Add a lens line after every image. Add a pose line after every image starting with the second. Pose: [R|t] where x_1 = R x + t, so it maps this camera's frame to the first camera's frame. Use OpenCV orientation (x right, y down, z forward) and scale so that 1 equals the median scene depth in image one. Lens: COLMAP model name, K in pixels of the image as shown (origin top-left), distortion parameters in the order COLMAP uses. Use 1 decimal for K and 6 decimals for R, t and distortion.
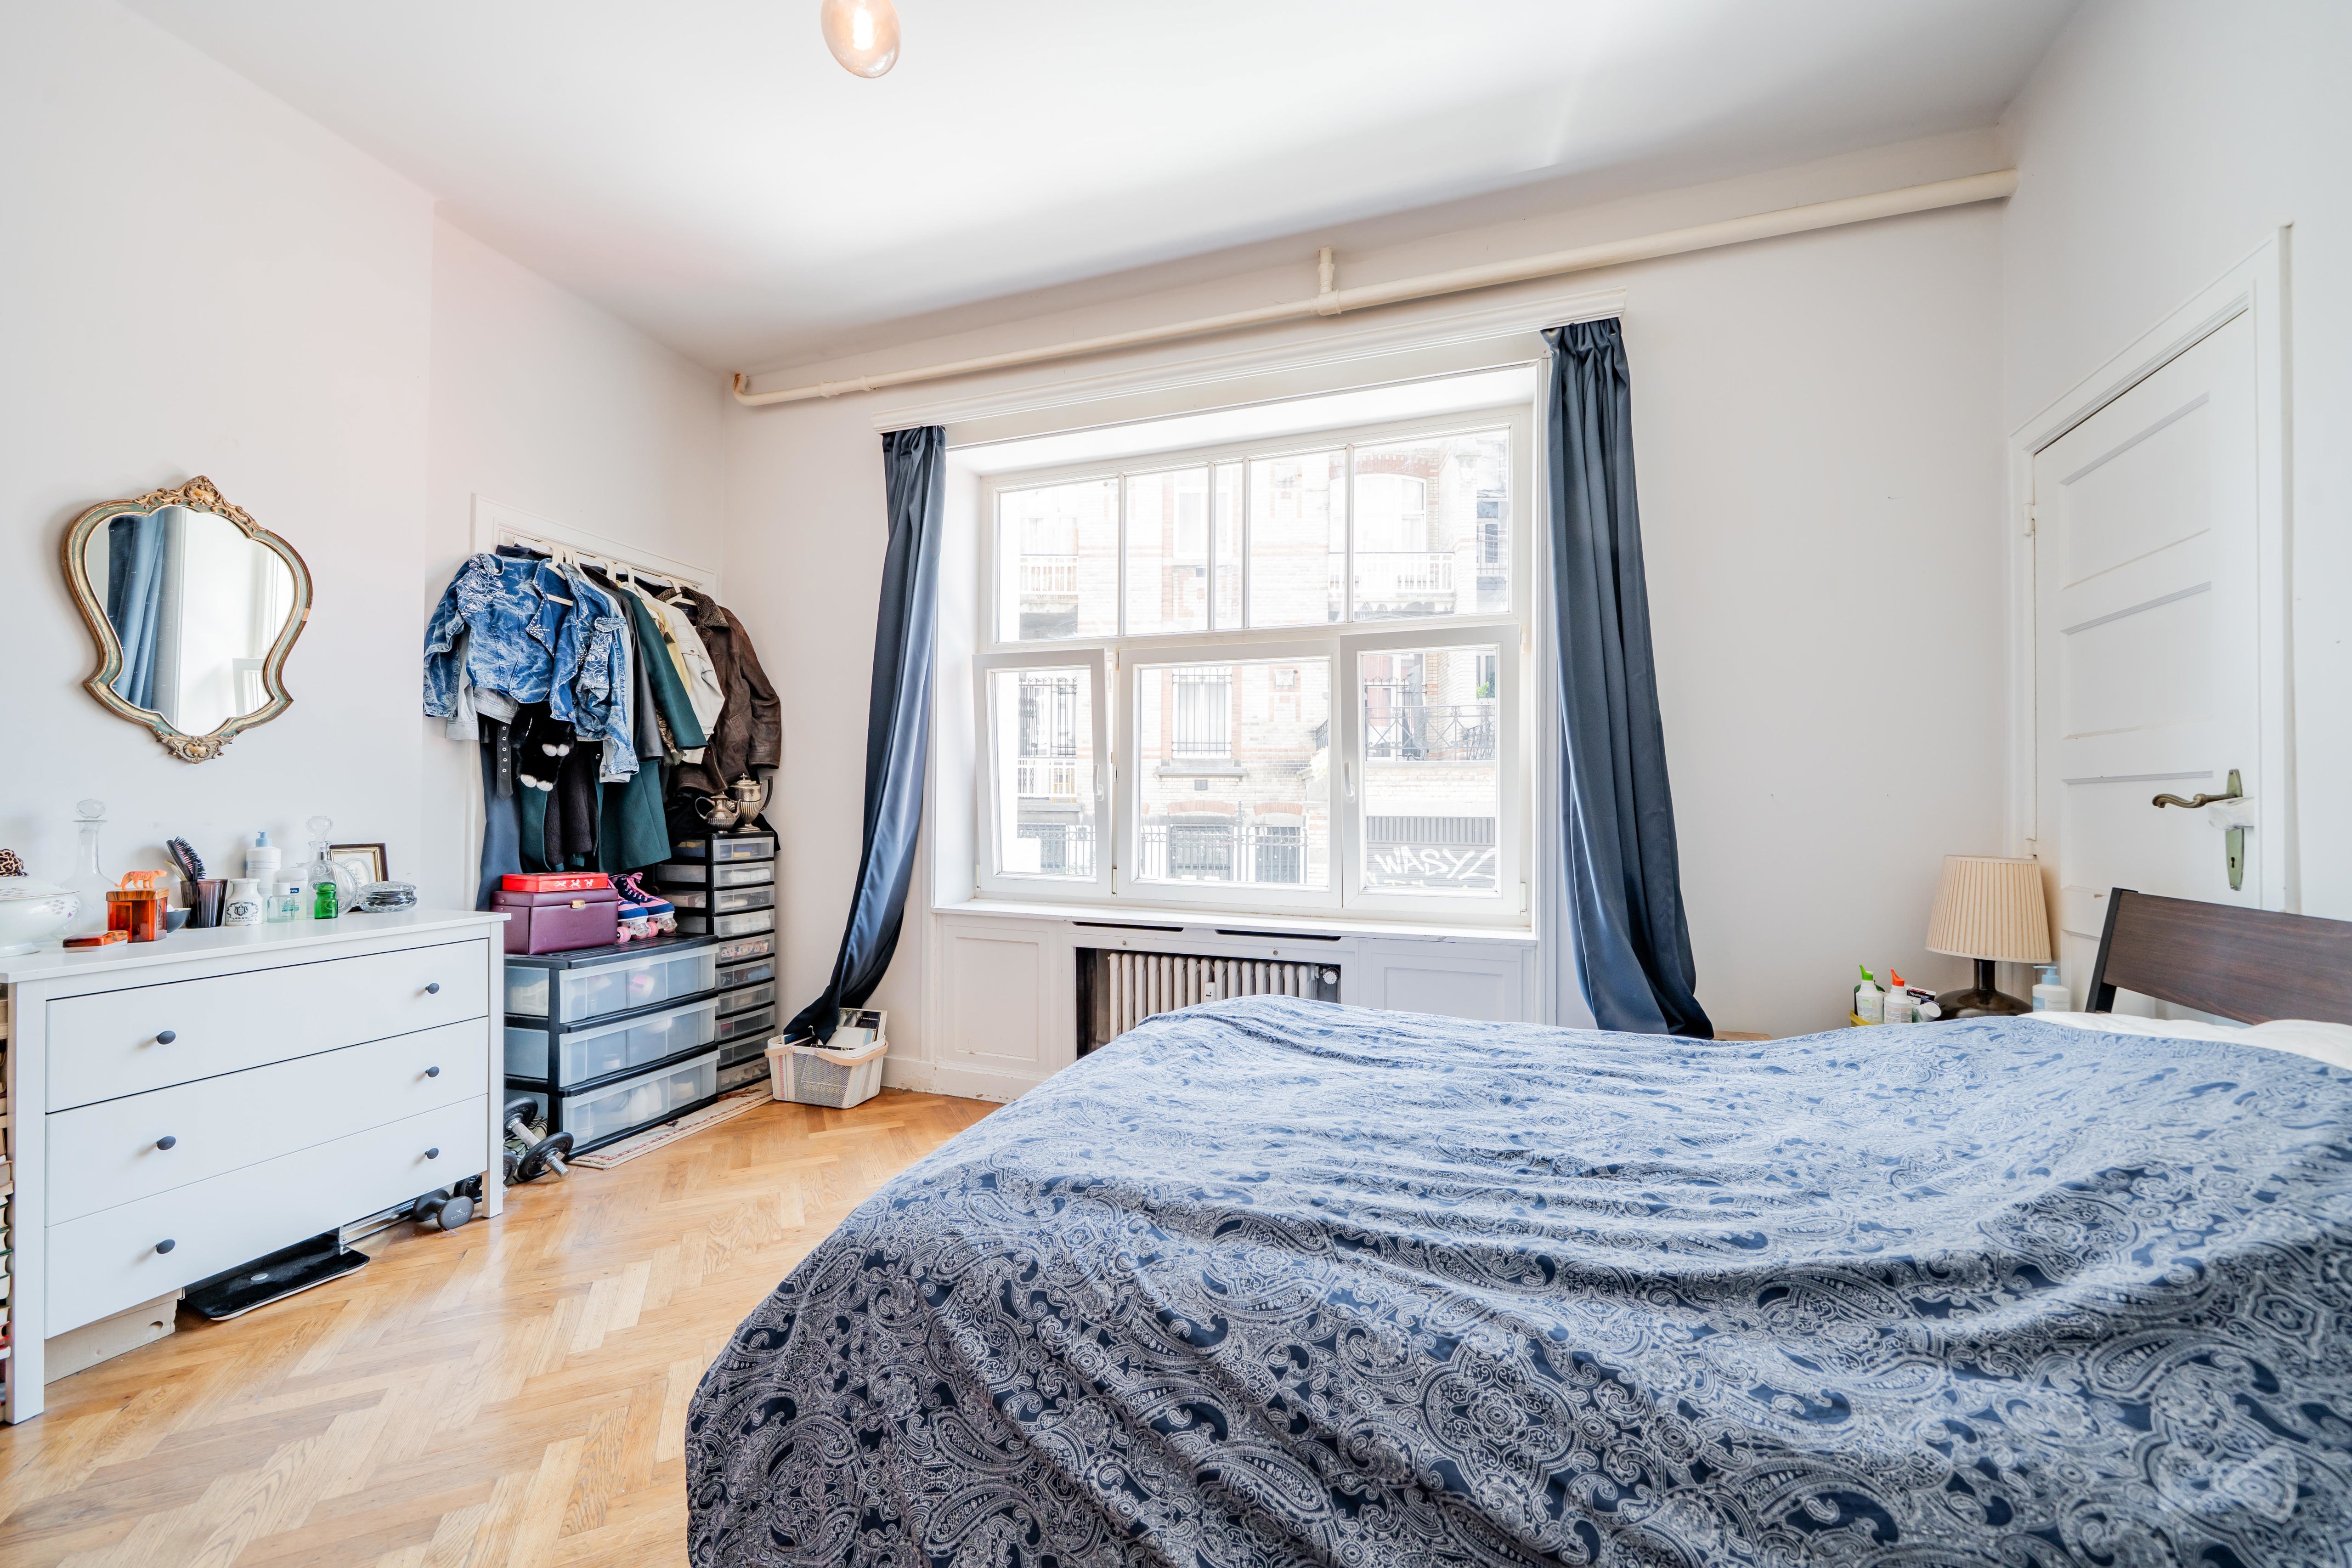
lens RADIAL K [[898.7, 0, 1181.4], [0, 898.7, 788.6], [0, 0, 1]] dist [-0.003347, -0.000214]
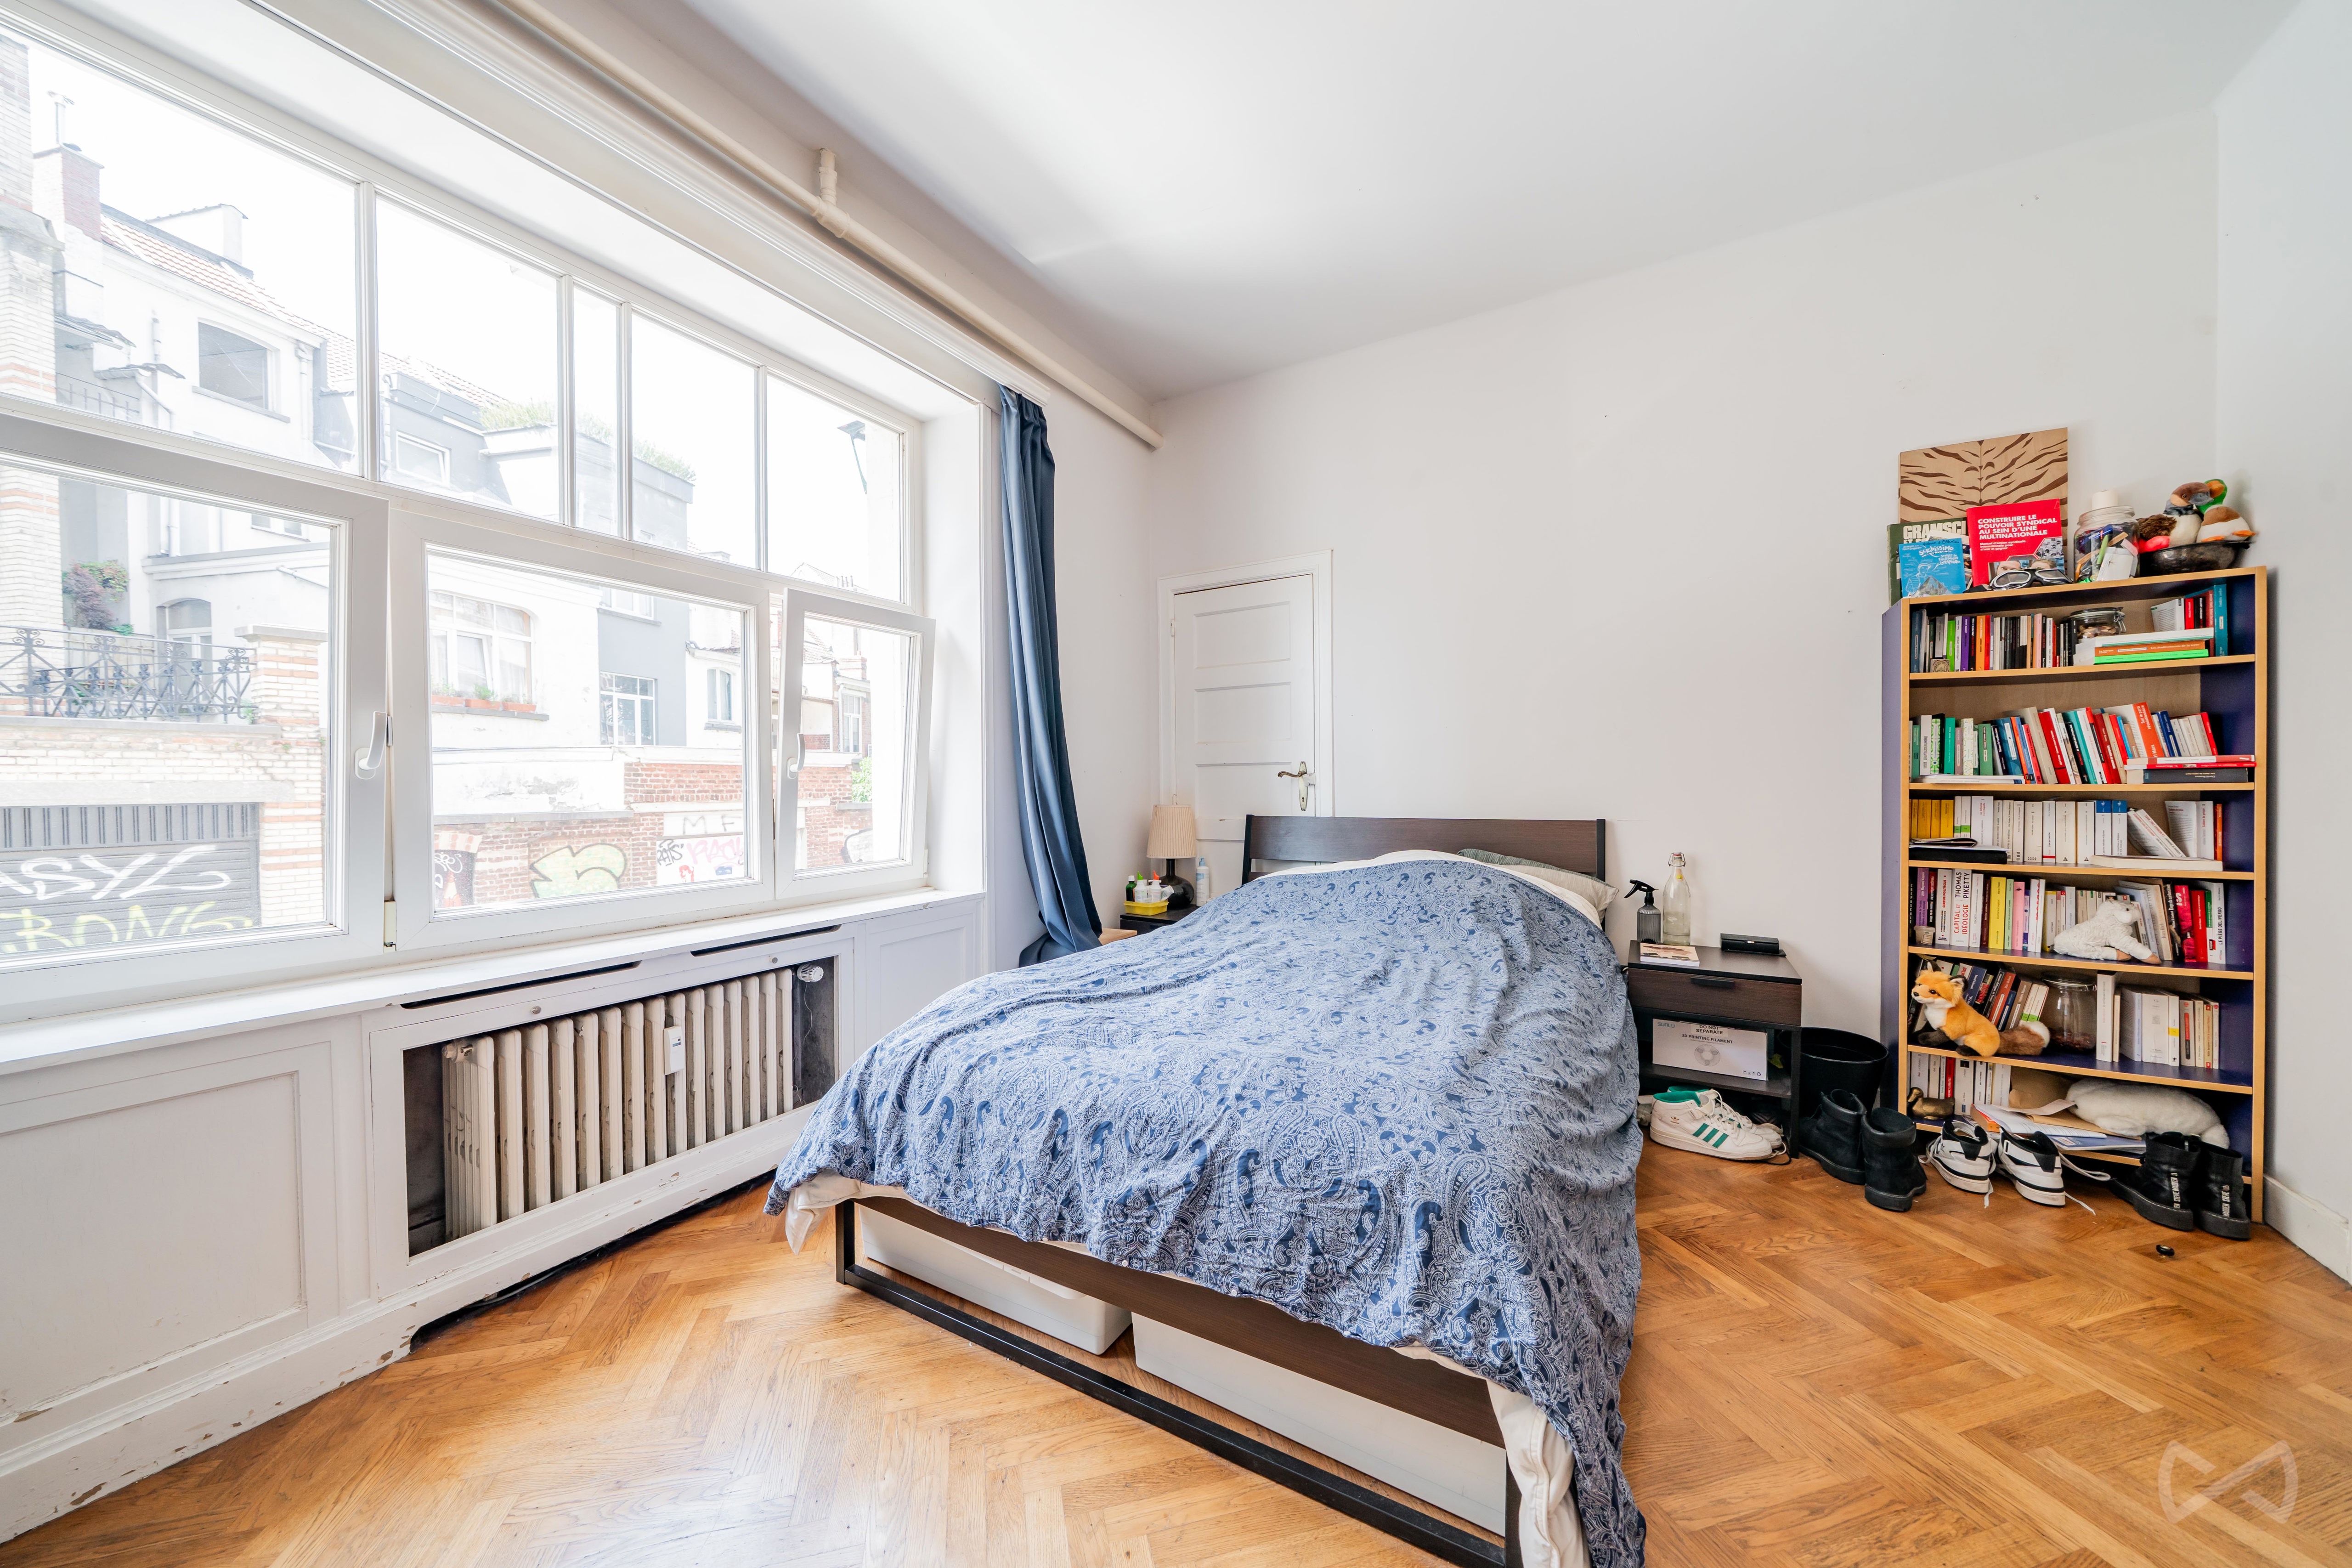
lens RADIAL K [[815.3, 0, 1174.0], [0, 815.3, 786.1], [0, 0, 1]] dist [0.000900, -0.000045]
pose [[0.178433, -0.017057, 0.983804, -0.599740], [-0.007153, 0.999801, 0.018632, 0.004895], [-0.983926, -0.010362, 0.178275, 0.531315]]
